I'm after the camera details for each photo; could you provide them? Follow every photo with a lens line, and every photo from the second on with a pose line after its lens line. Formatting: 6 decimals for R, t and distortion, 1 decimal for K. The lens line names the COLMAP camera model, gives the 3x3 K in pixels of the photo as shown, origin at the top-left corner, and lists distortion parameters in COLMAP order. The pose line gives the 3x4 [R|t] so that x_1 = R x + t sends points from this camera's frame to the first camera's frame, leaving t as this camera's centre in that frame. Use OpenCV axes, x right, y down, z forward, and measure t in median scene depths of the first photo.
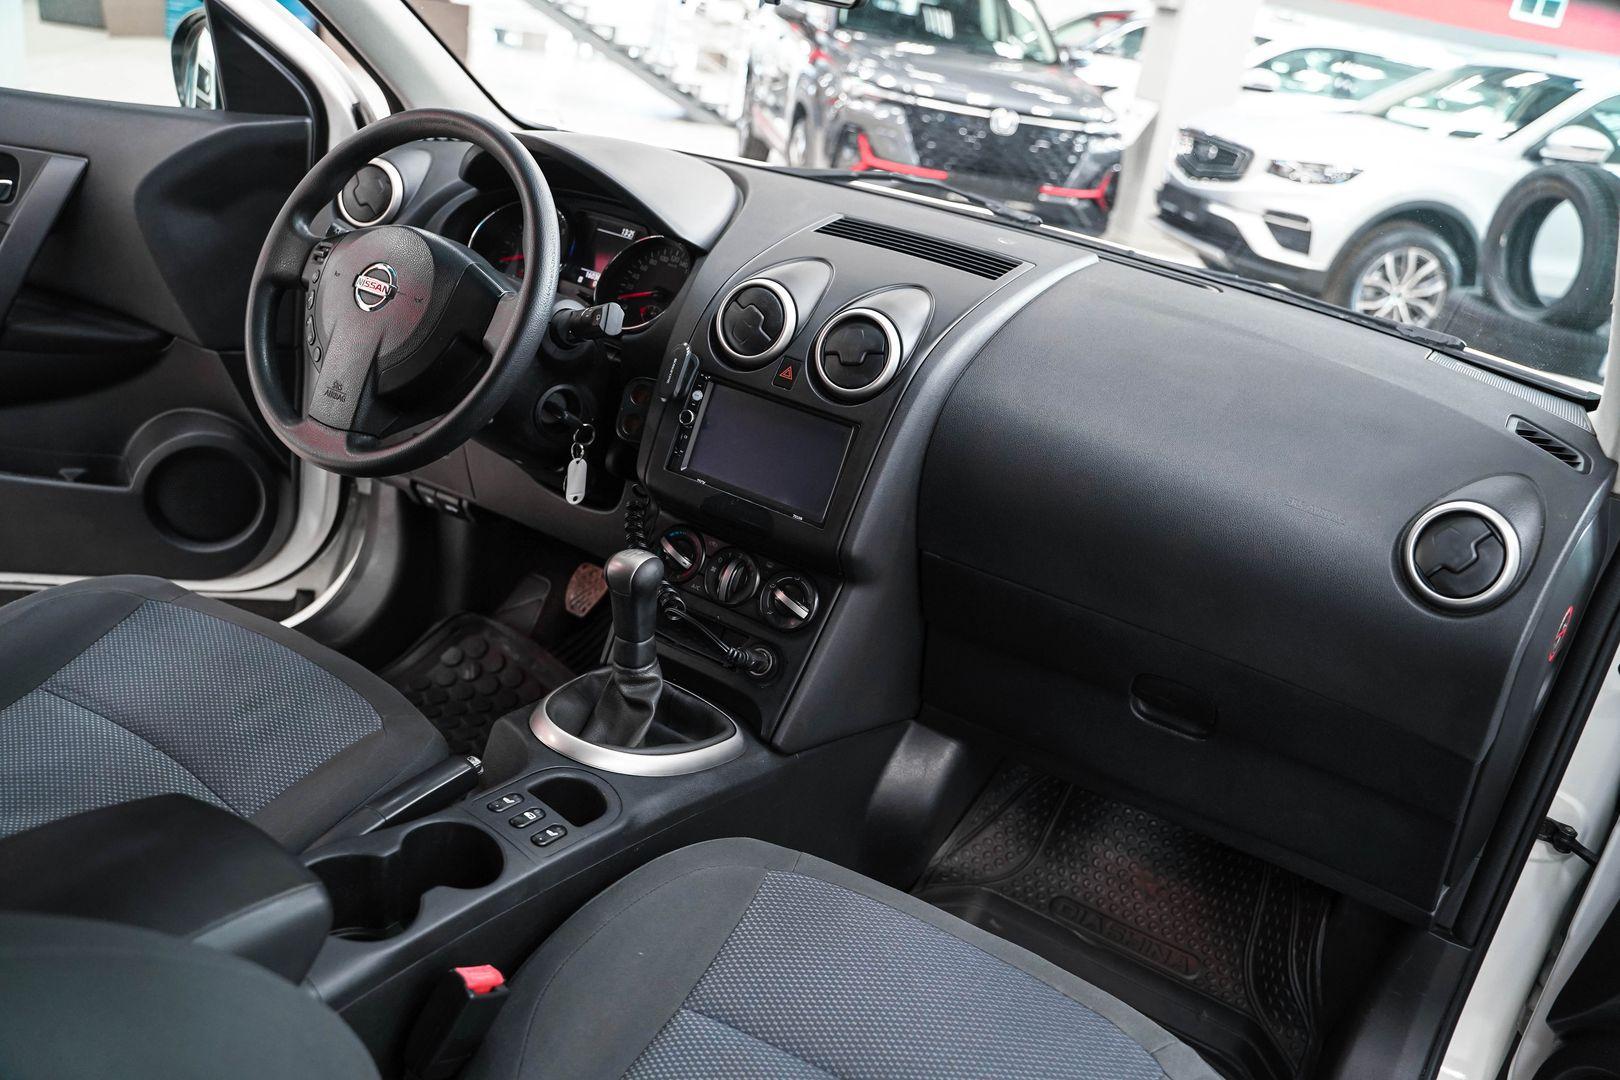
lens RADIAL K [[1285.0, 0, 803.1], [0, 1285.0, 526.5], [0, 0, 1]] dist [-0.111277, 0.072119]
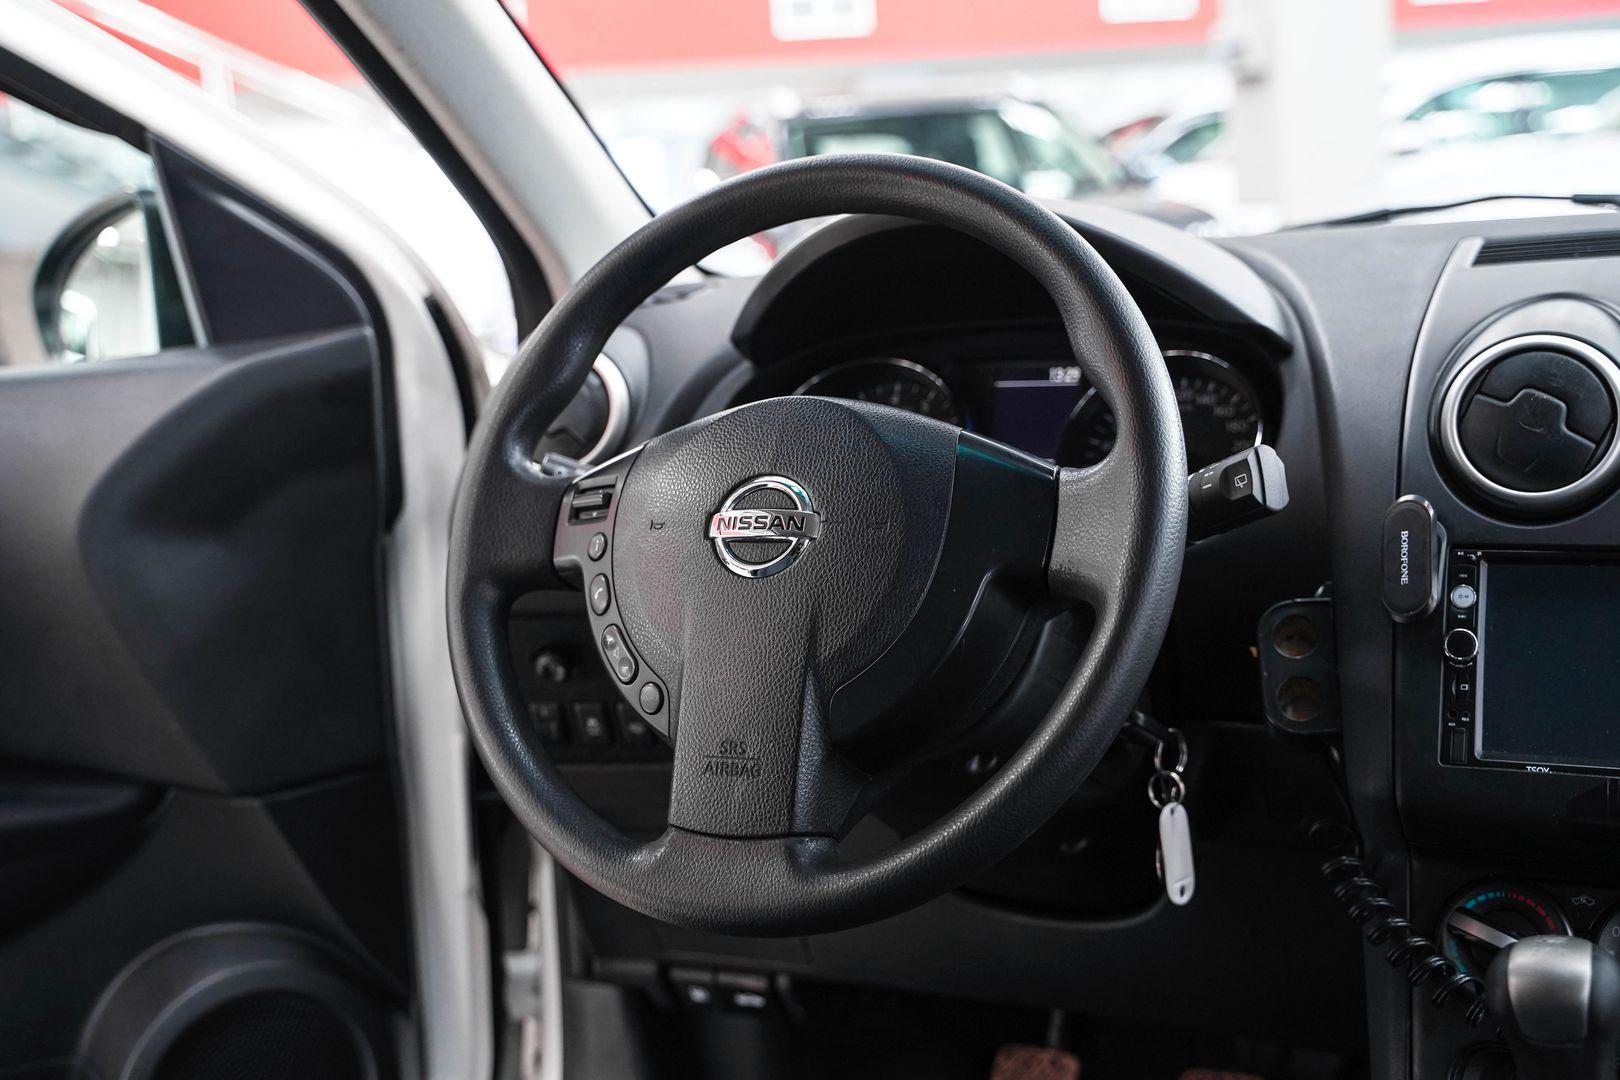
lens RADIAL K [[1906.6, 0, 789.4], [0, 1906.6, 510.4], [0, 0, 1]] dist [0.022665, 0.000000]
pose [[0.972247, -0.231352, 0.034809, -0.270523], [0.233037, 0.944467, -0.231681, -0.020569], [0.020724, 0.233363, 0.972169, 0.233816]]
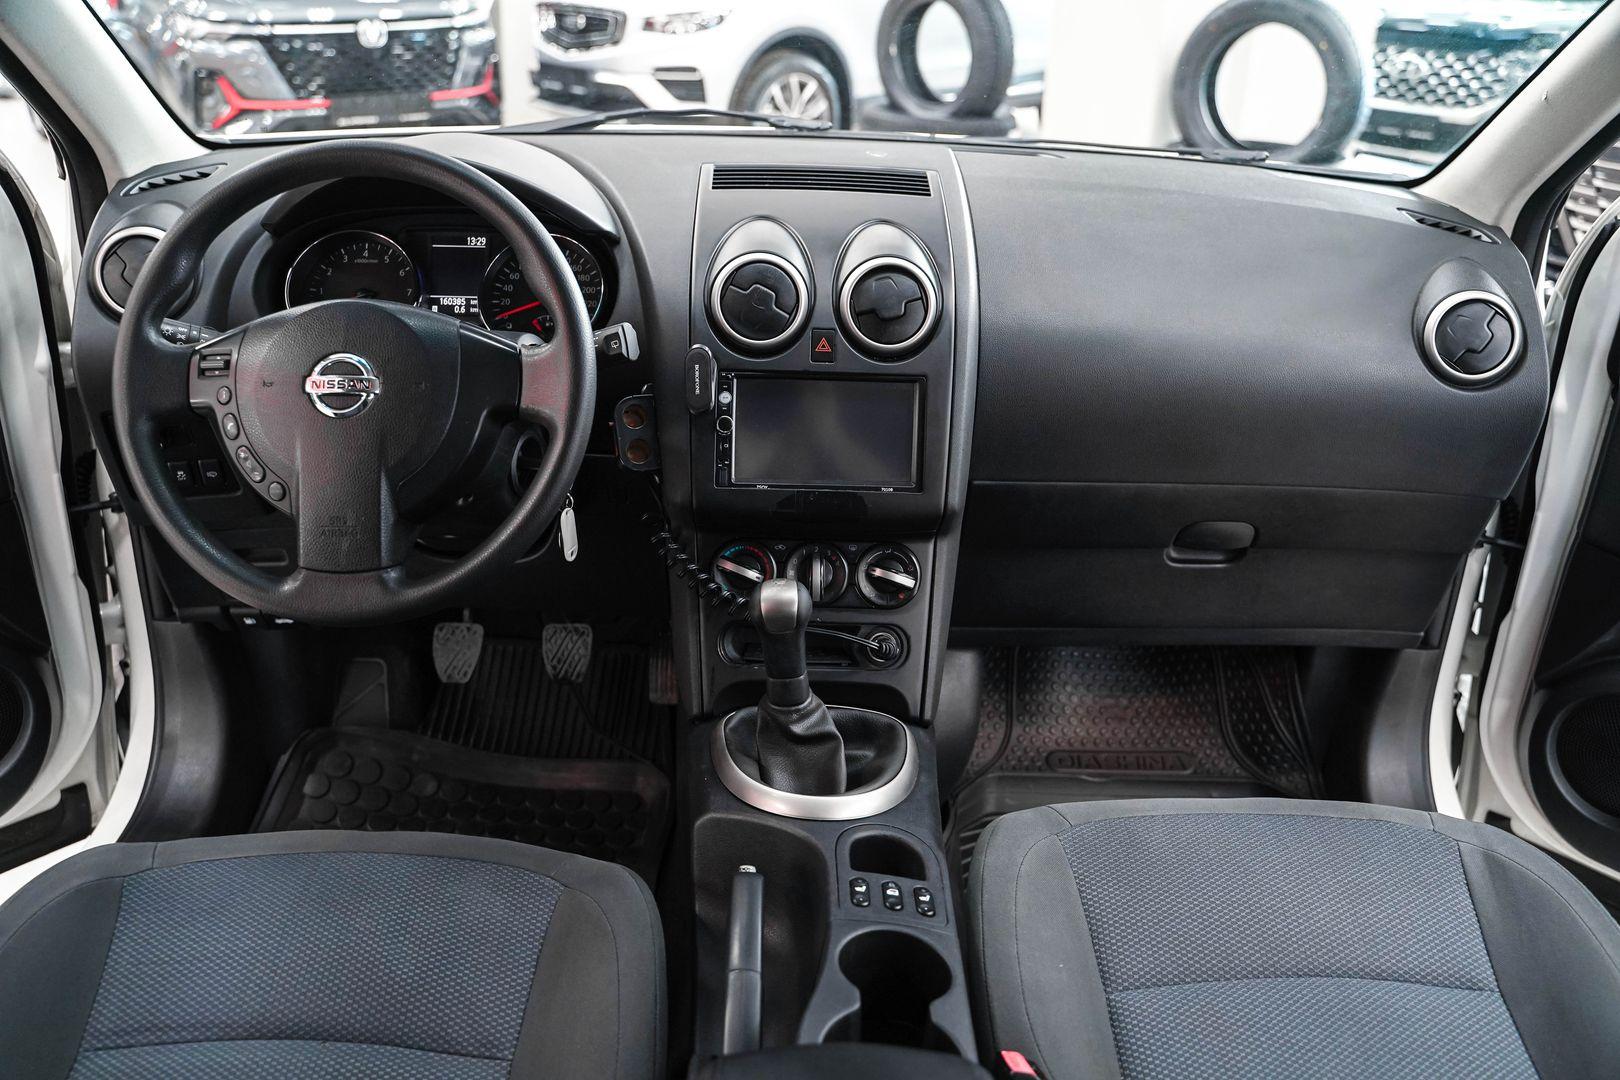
lens RADIAL K [[1285.0, 0, 790.6], [0, 1285.0, 534.5], [0, 0, 1]] dist [-0.111277, 0.072119]
pose [[0.851844, -0.335593, 0.402168, -0.343802], [0.297368, 0.941912, 0.156123, -0.108934], [-0.431200, -0.013400, 0.902157, 0.133825]]
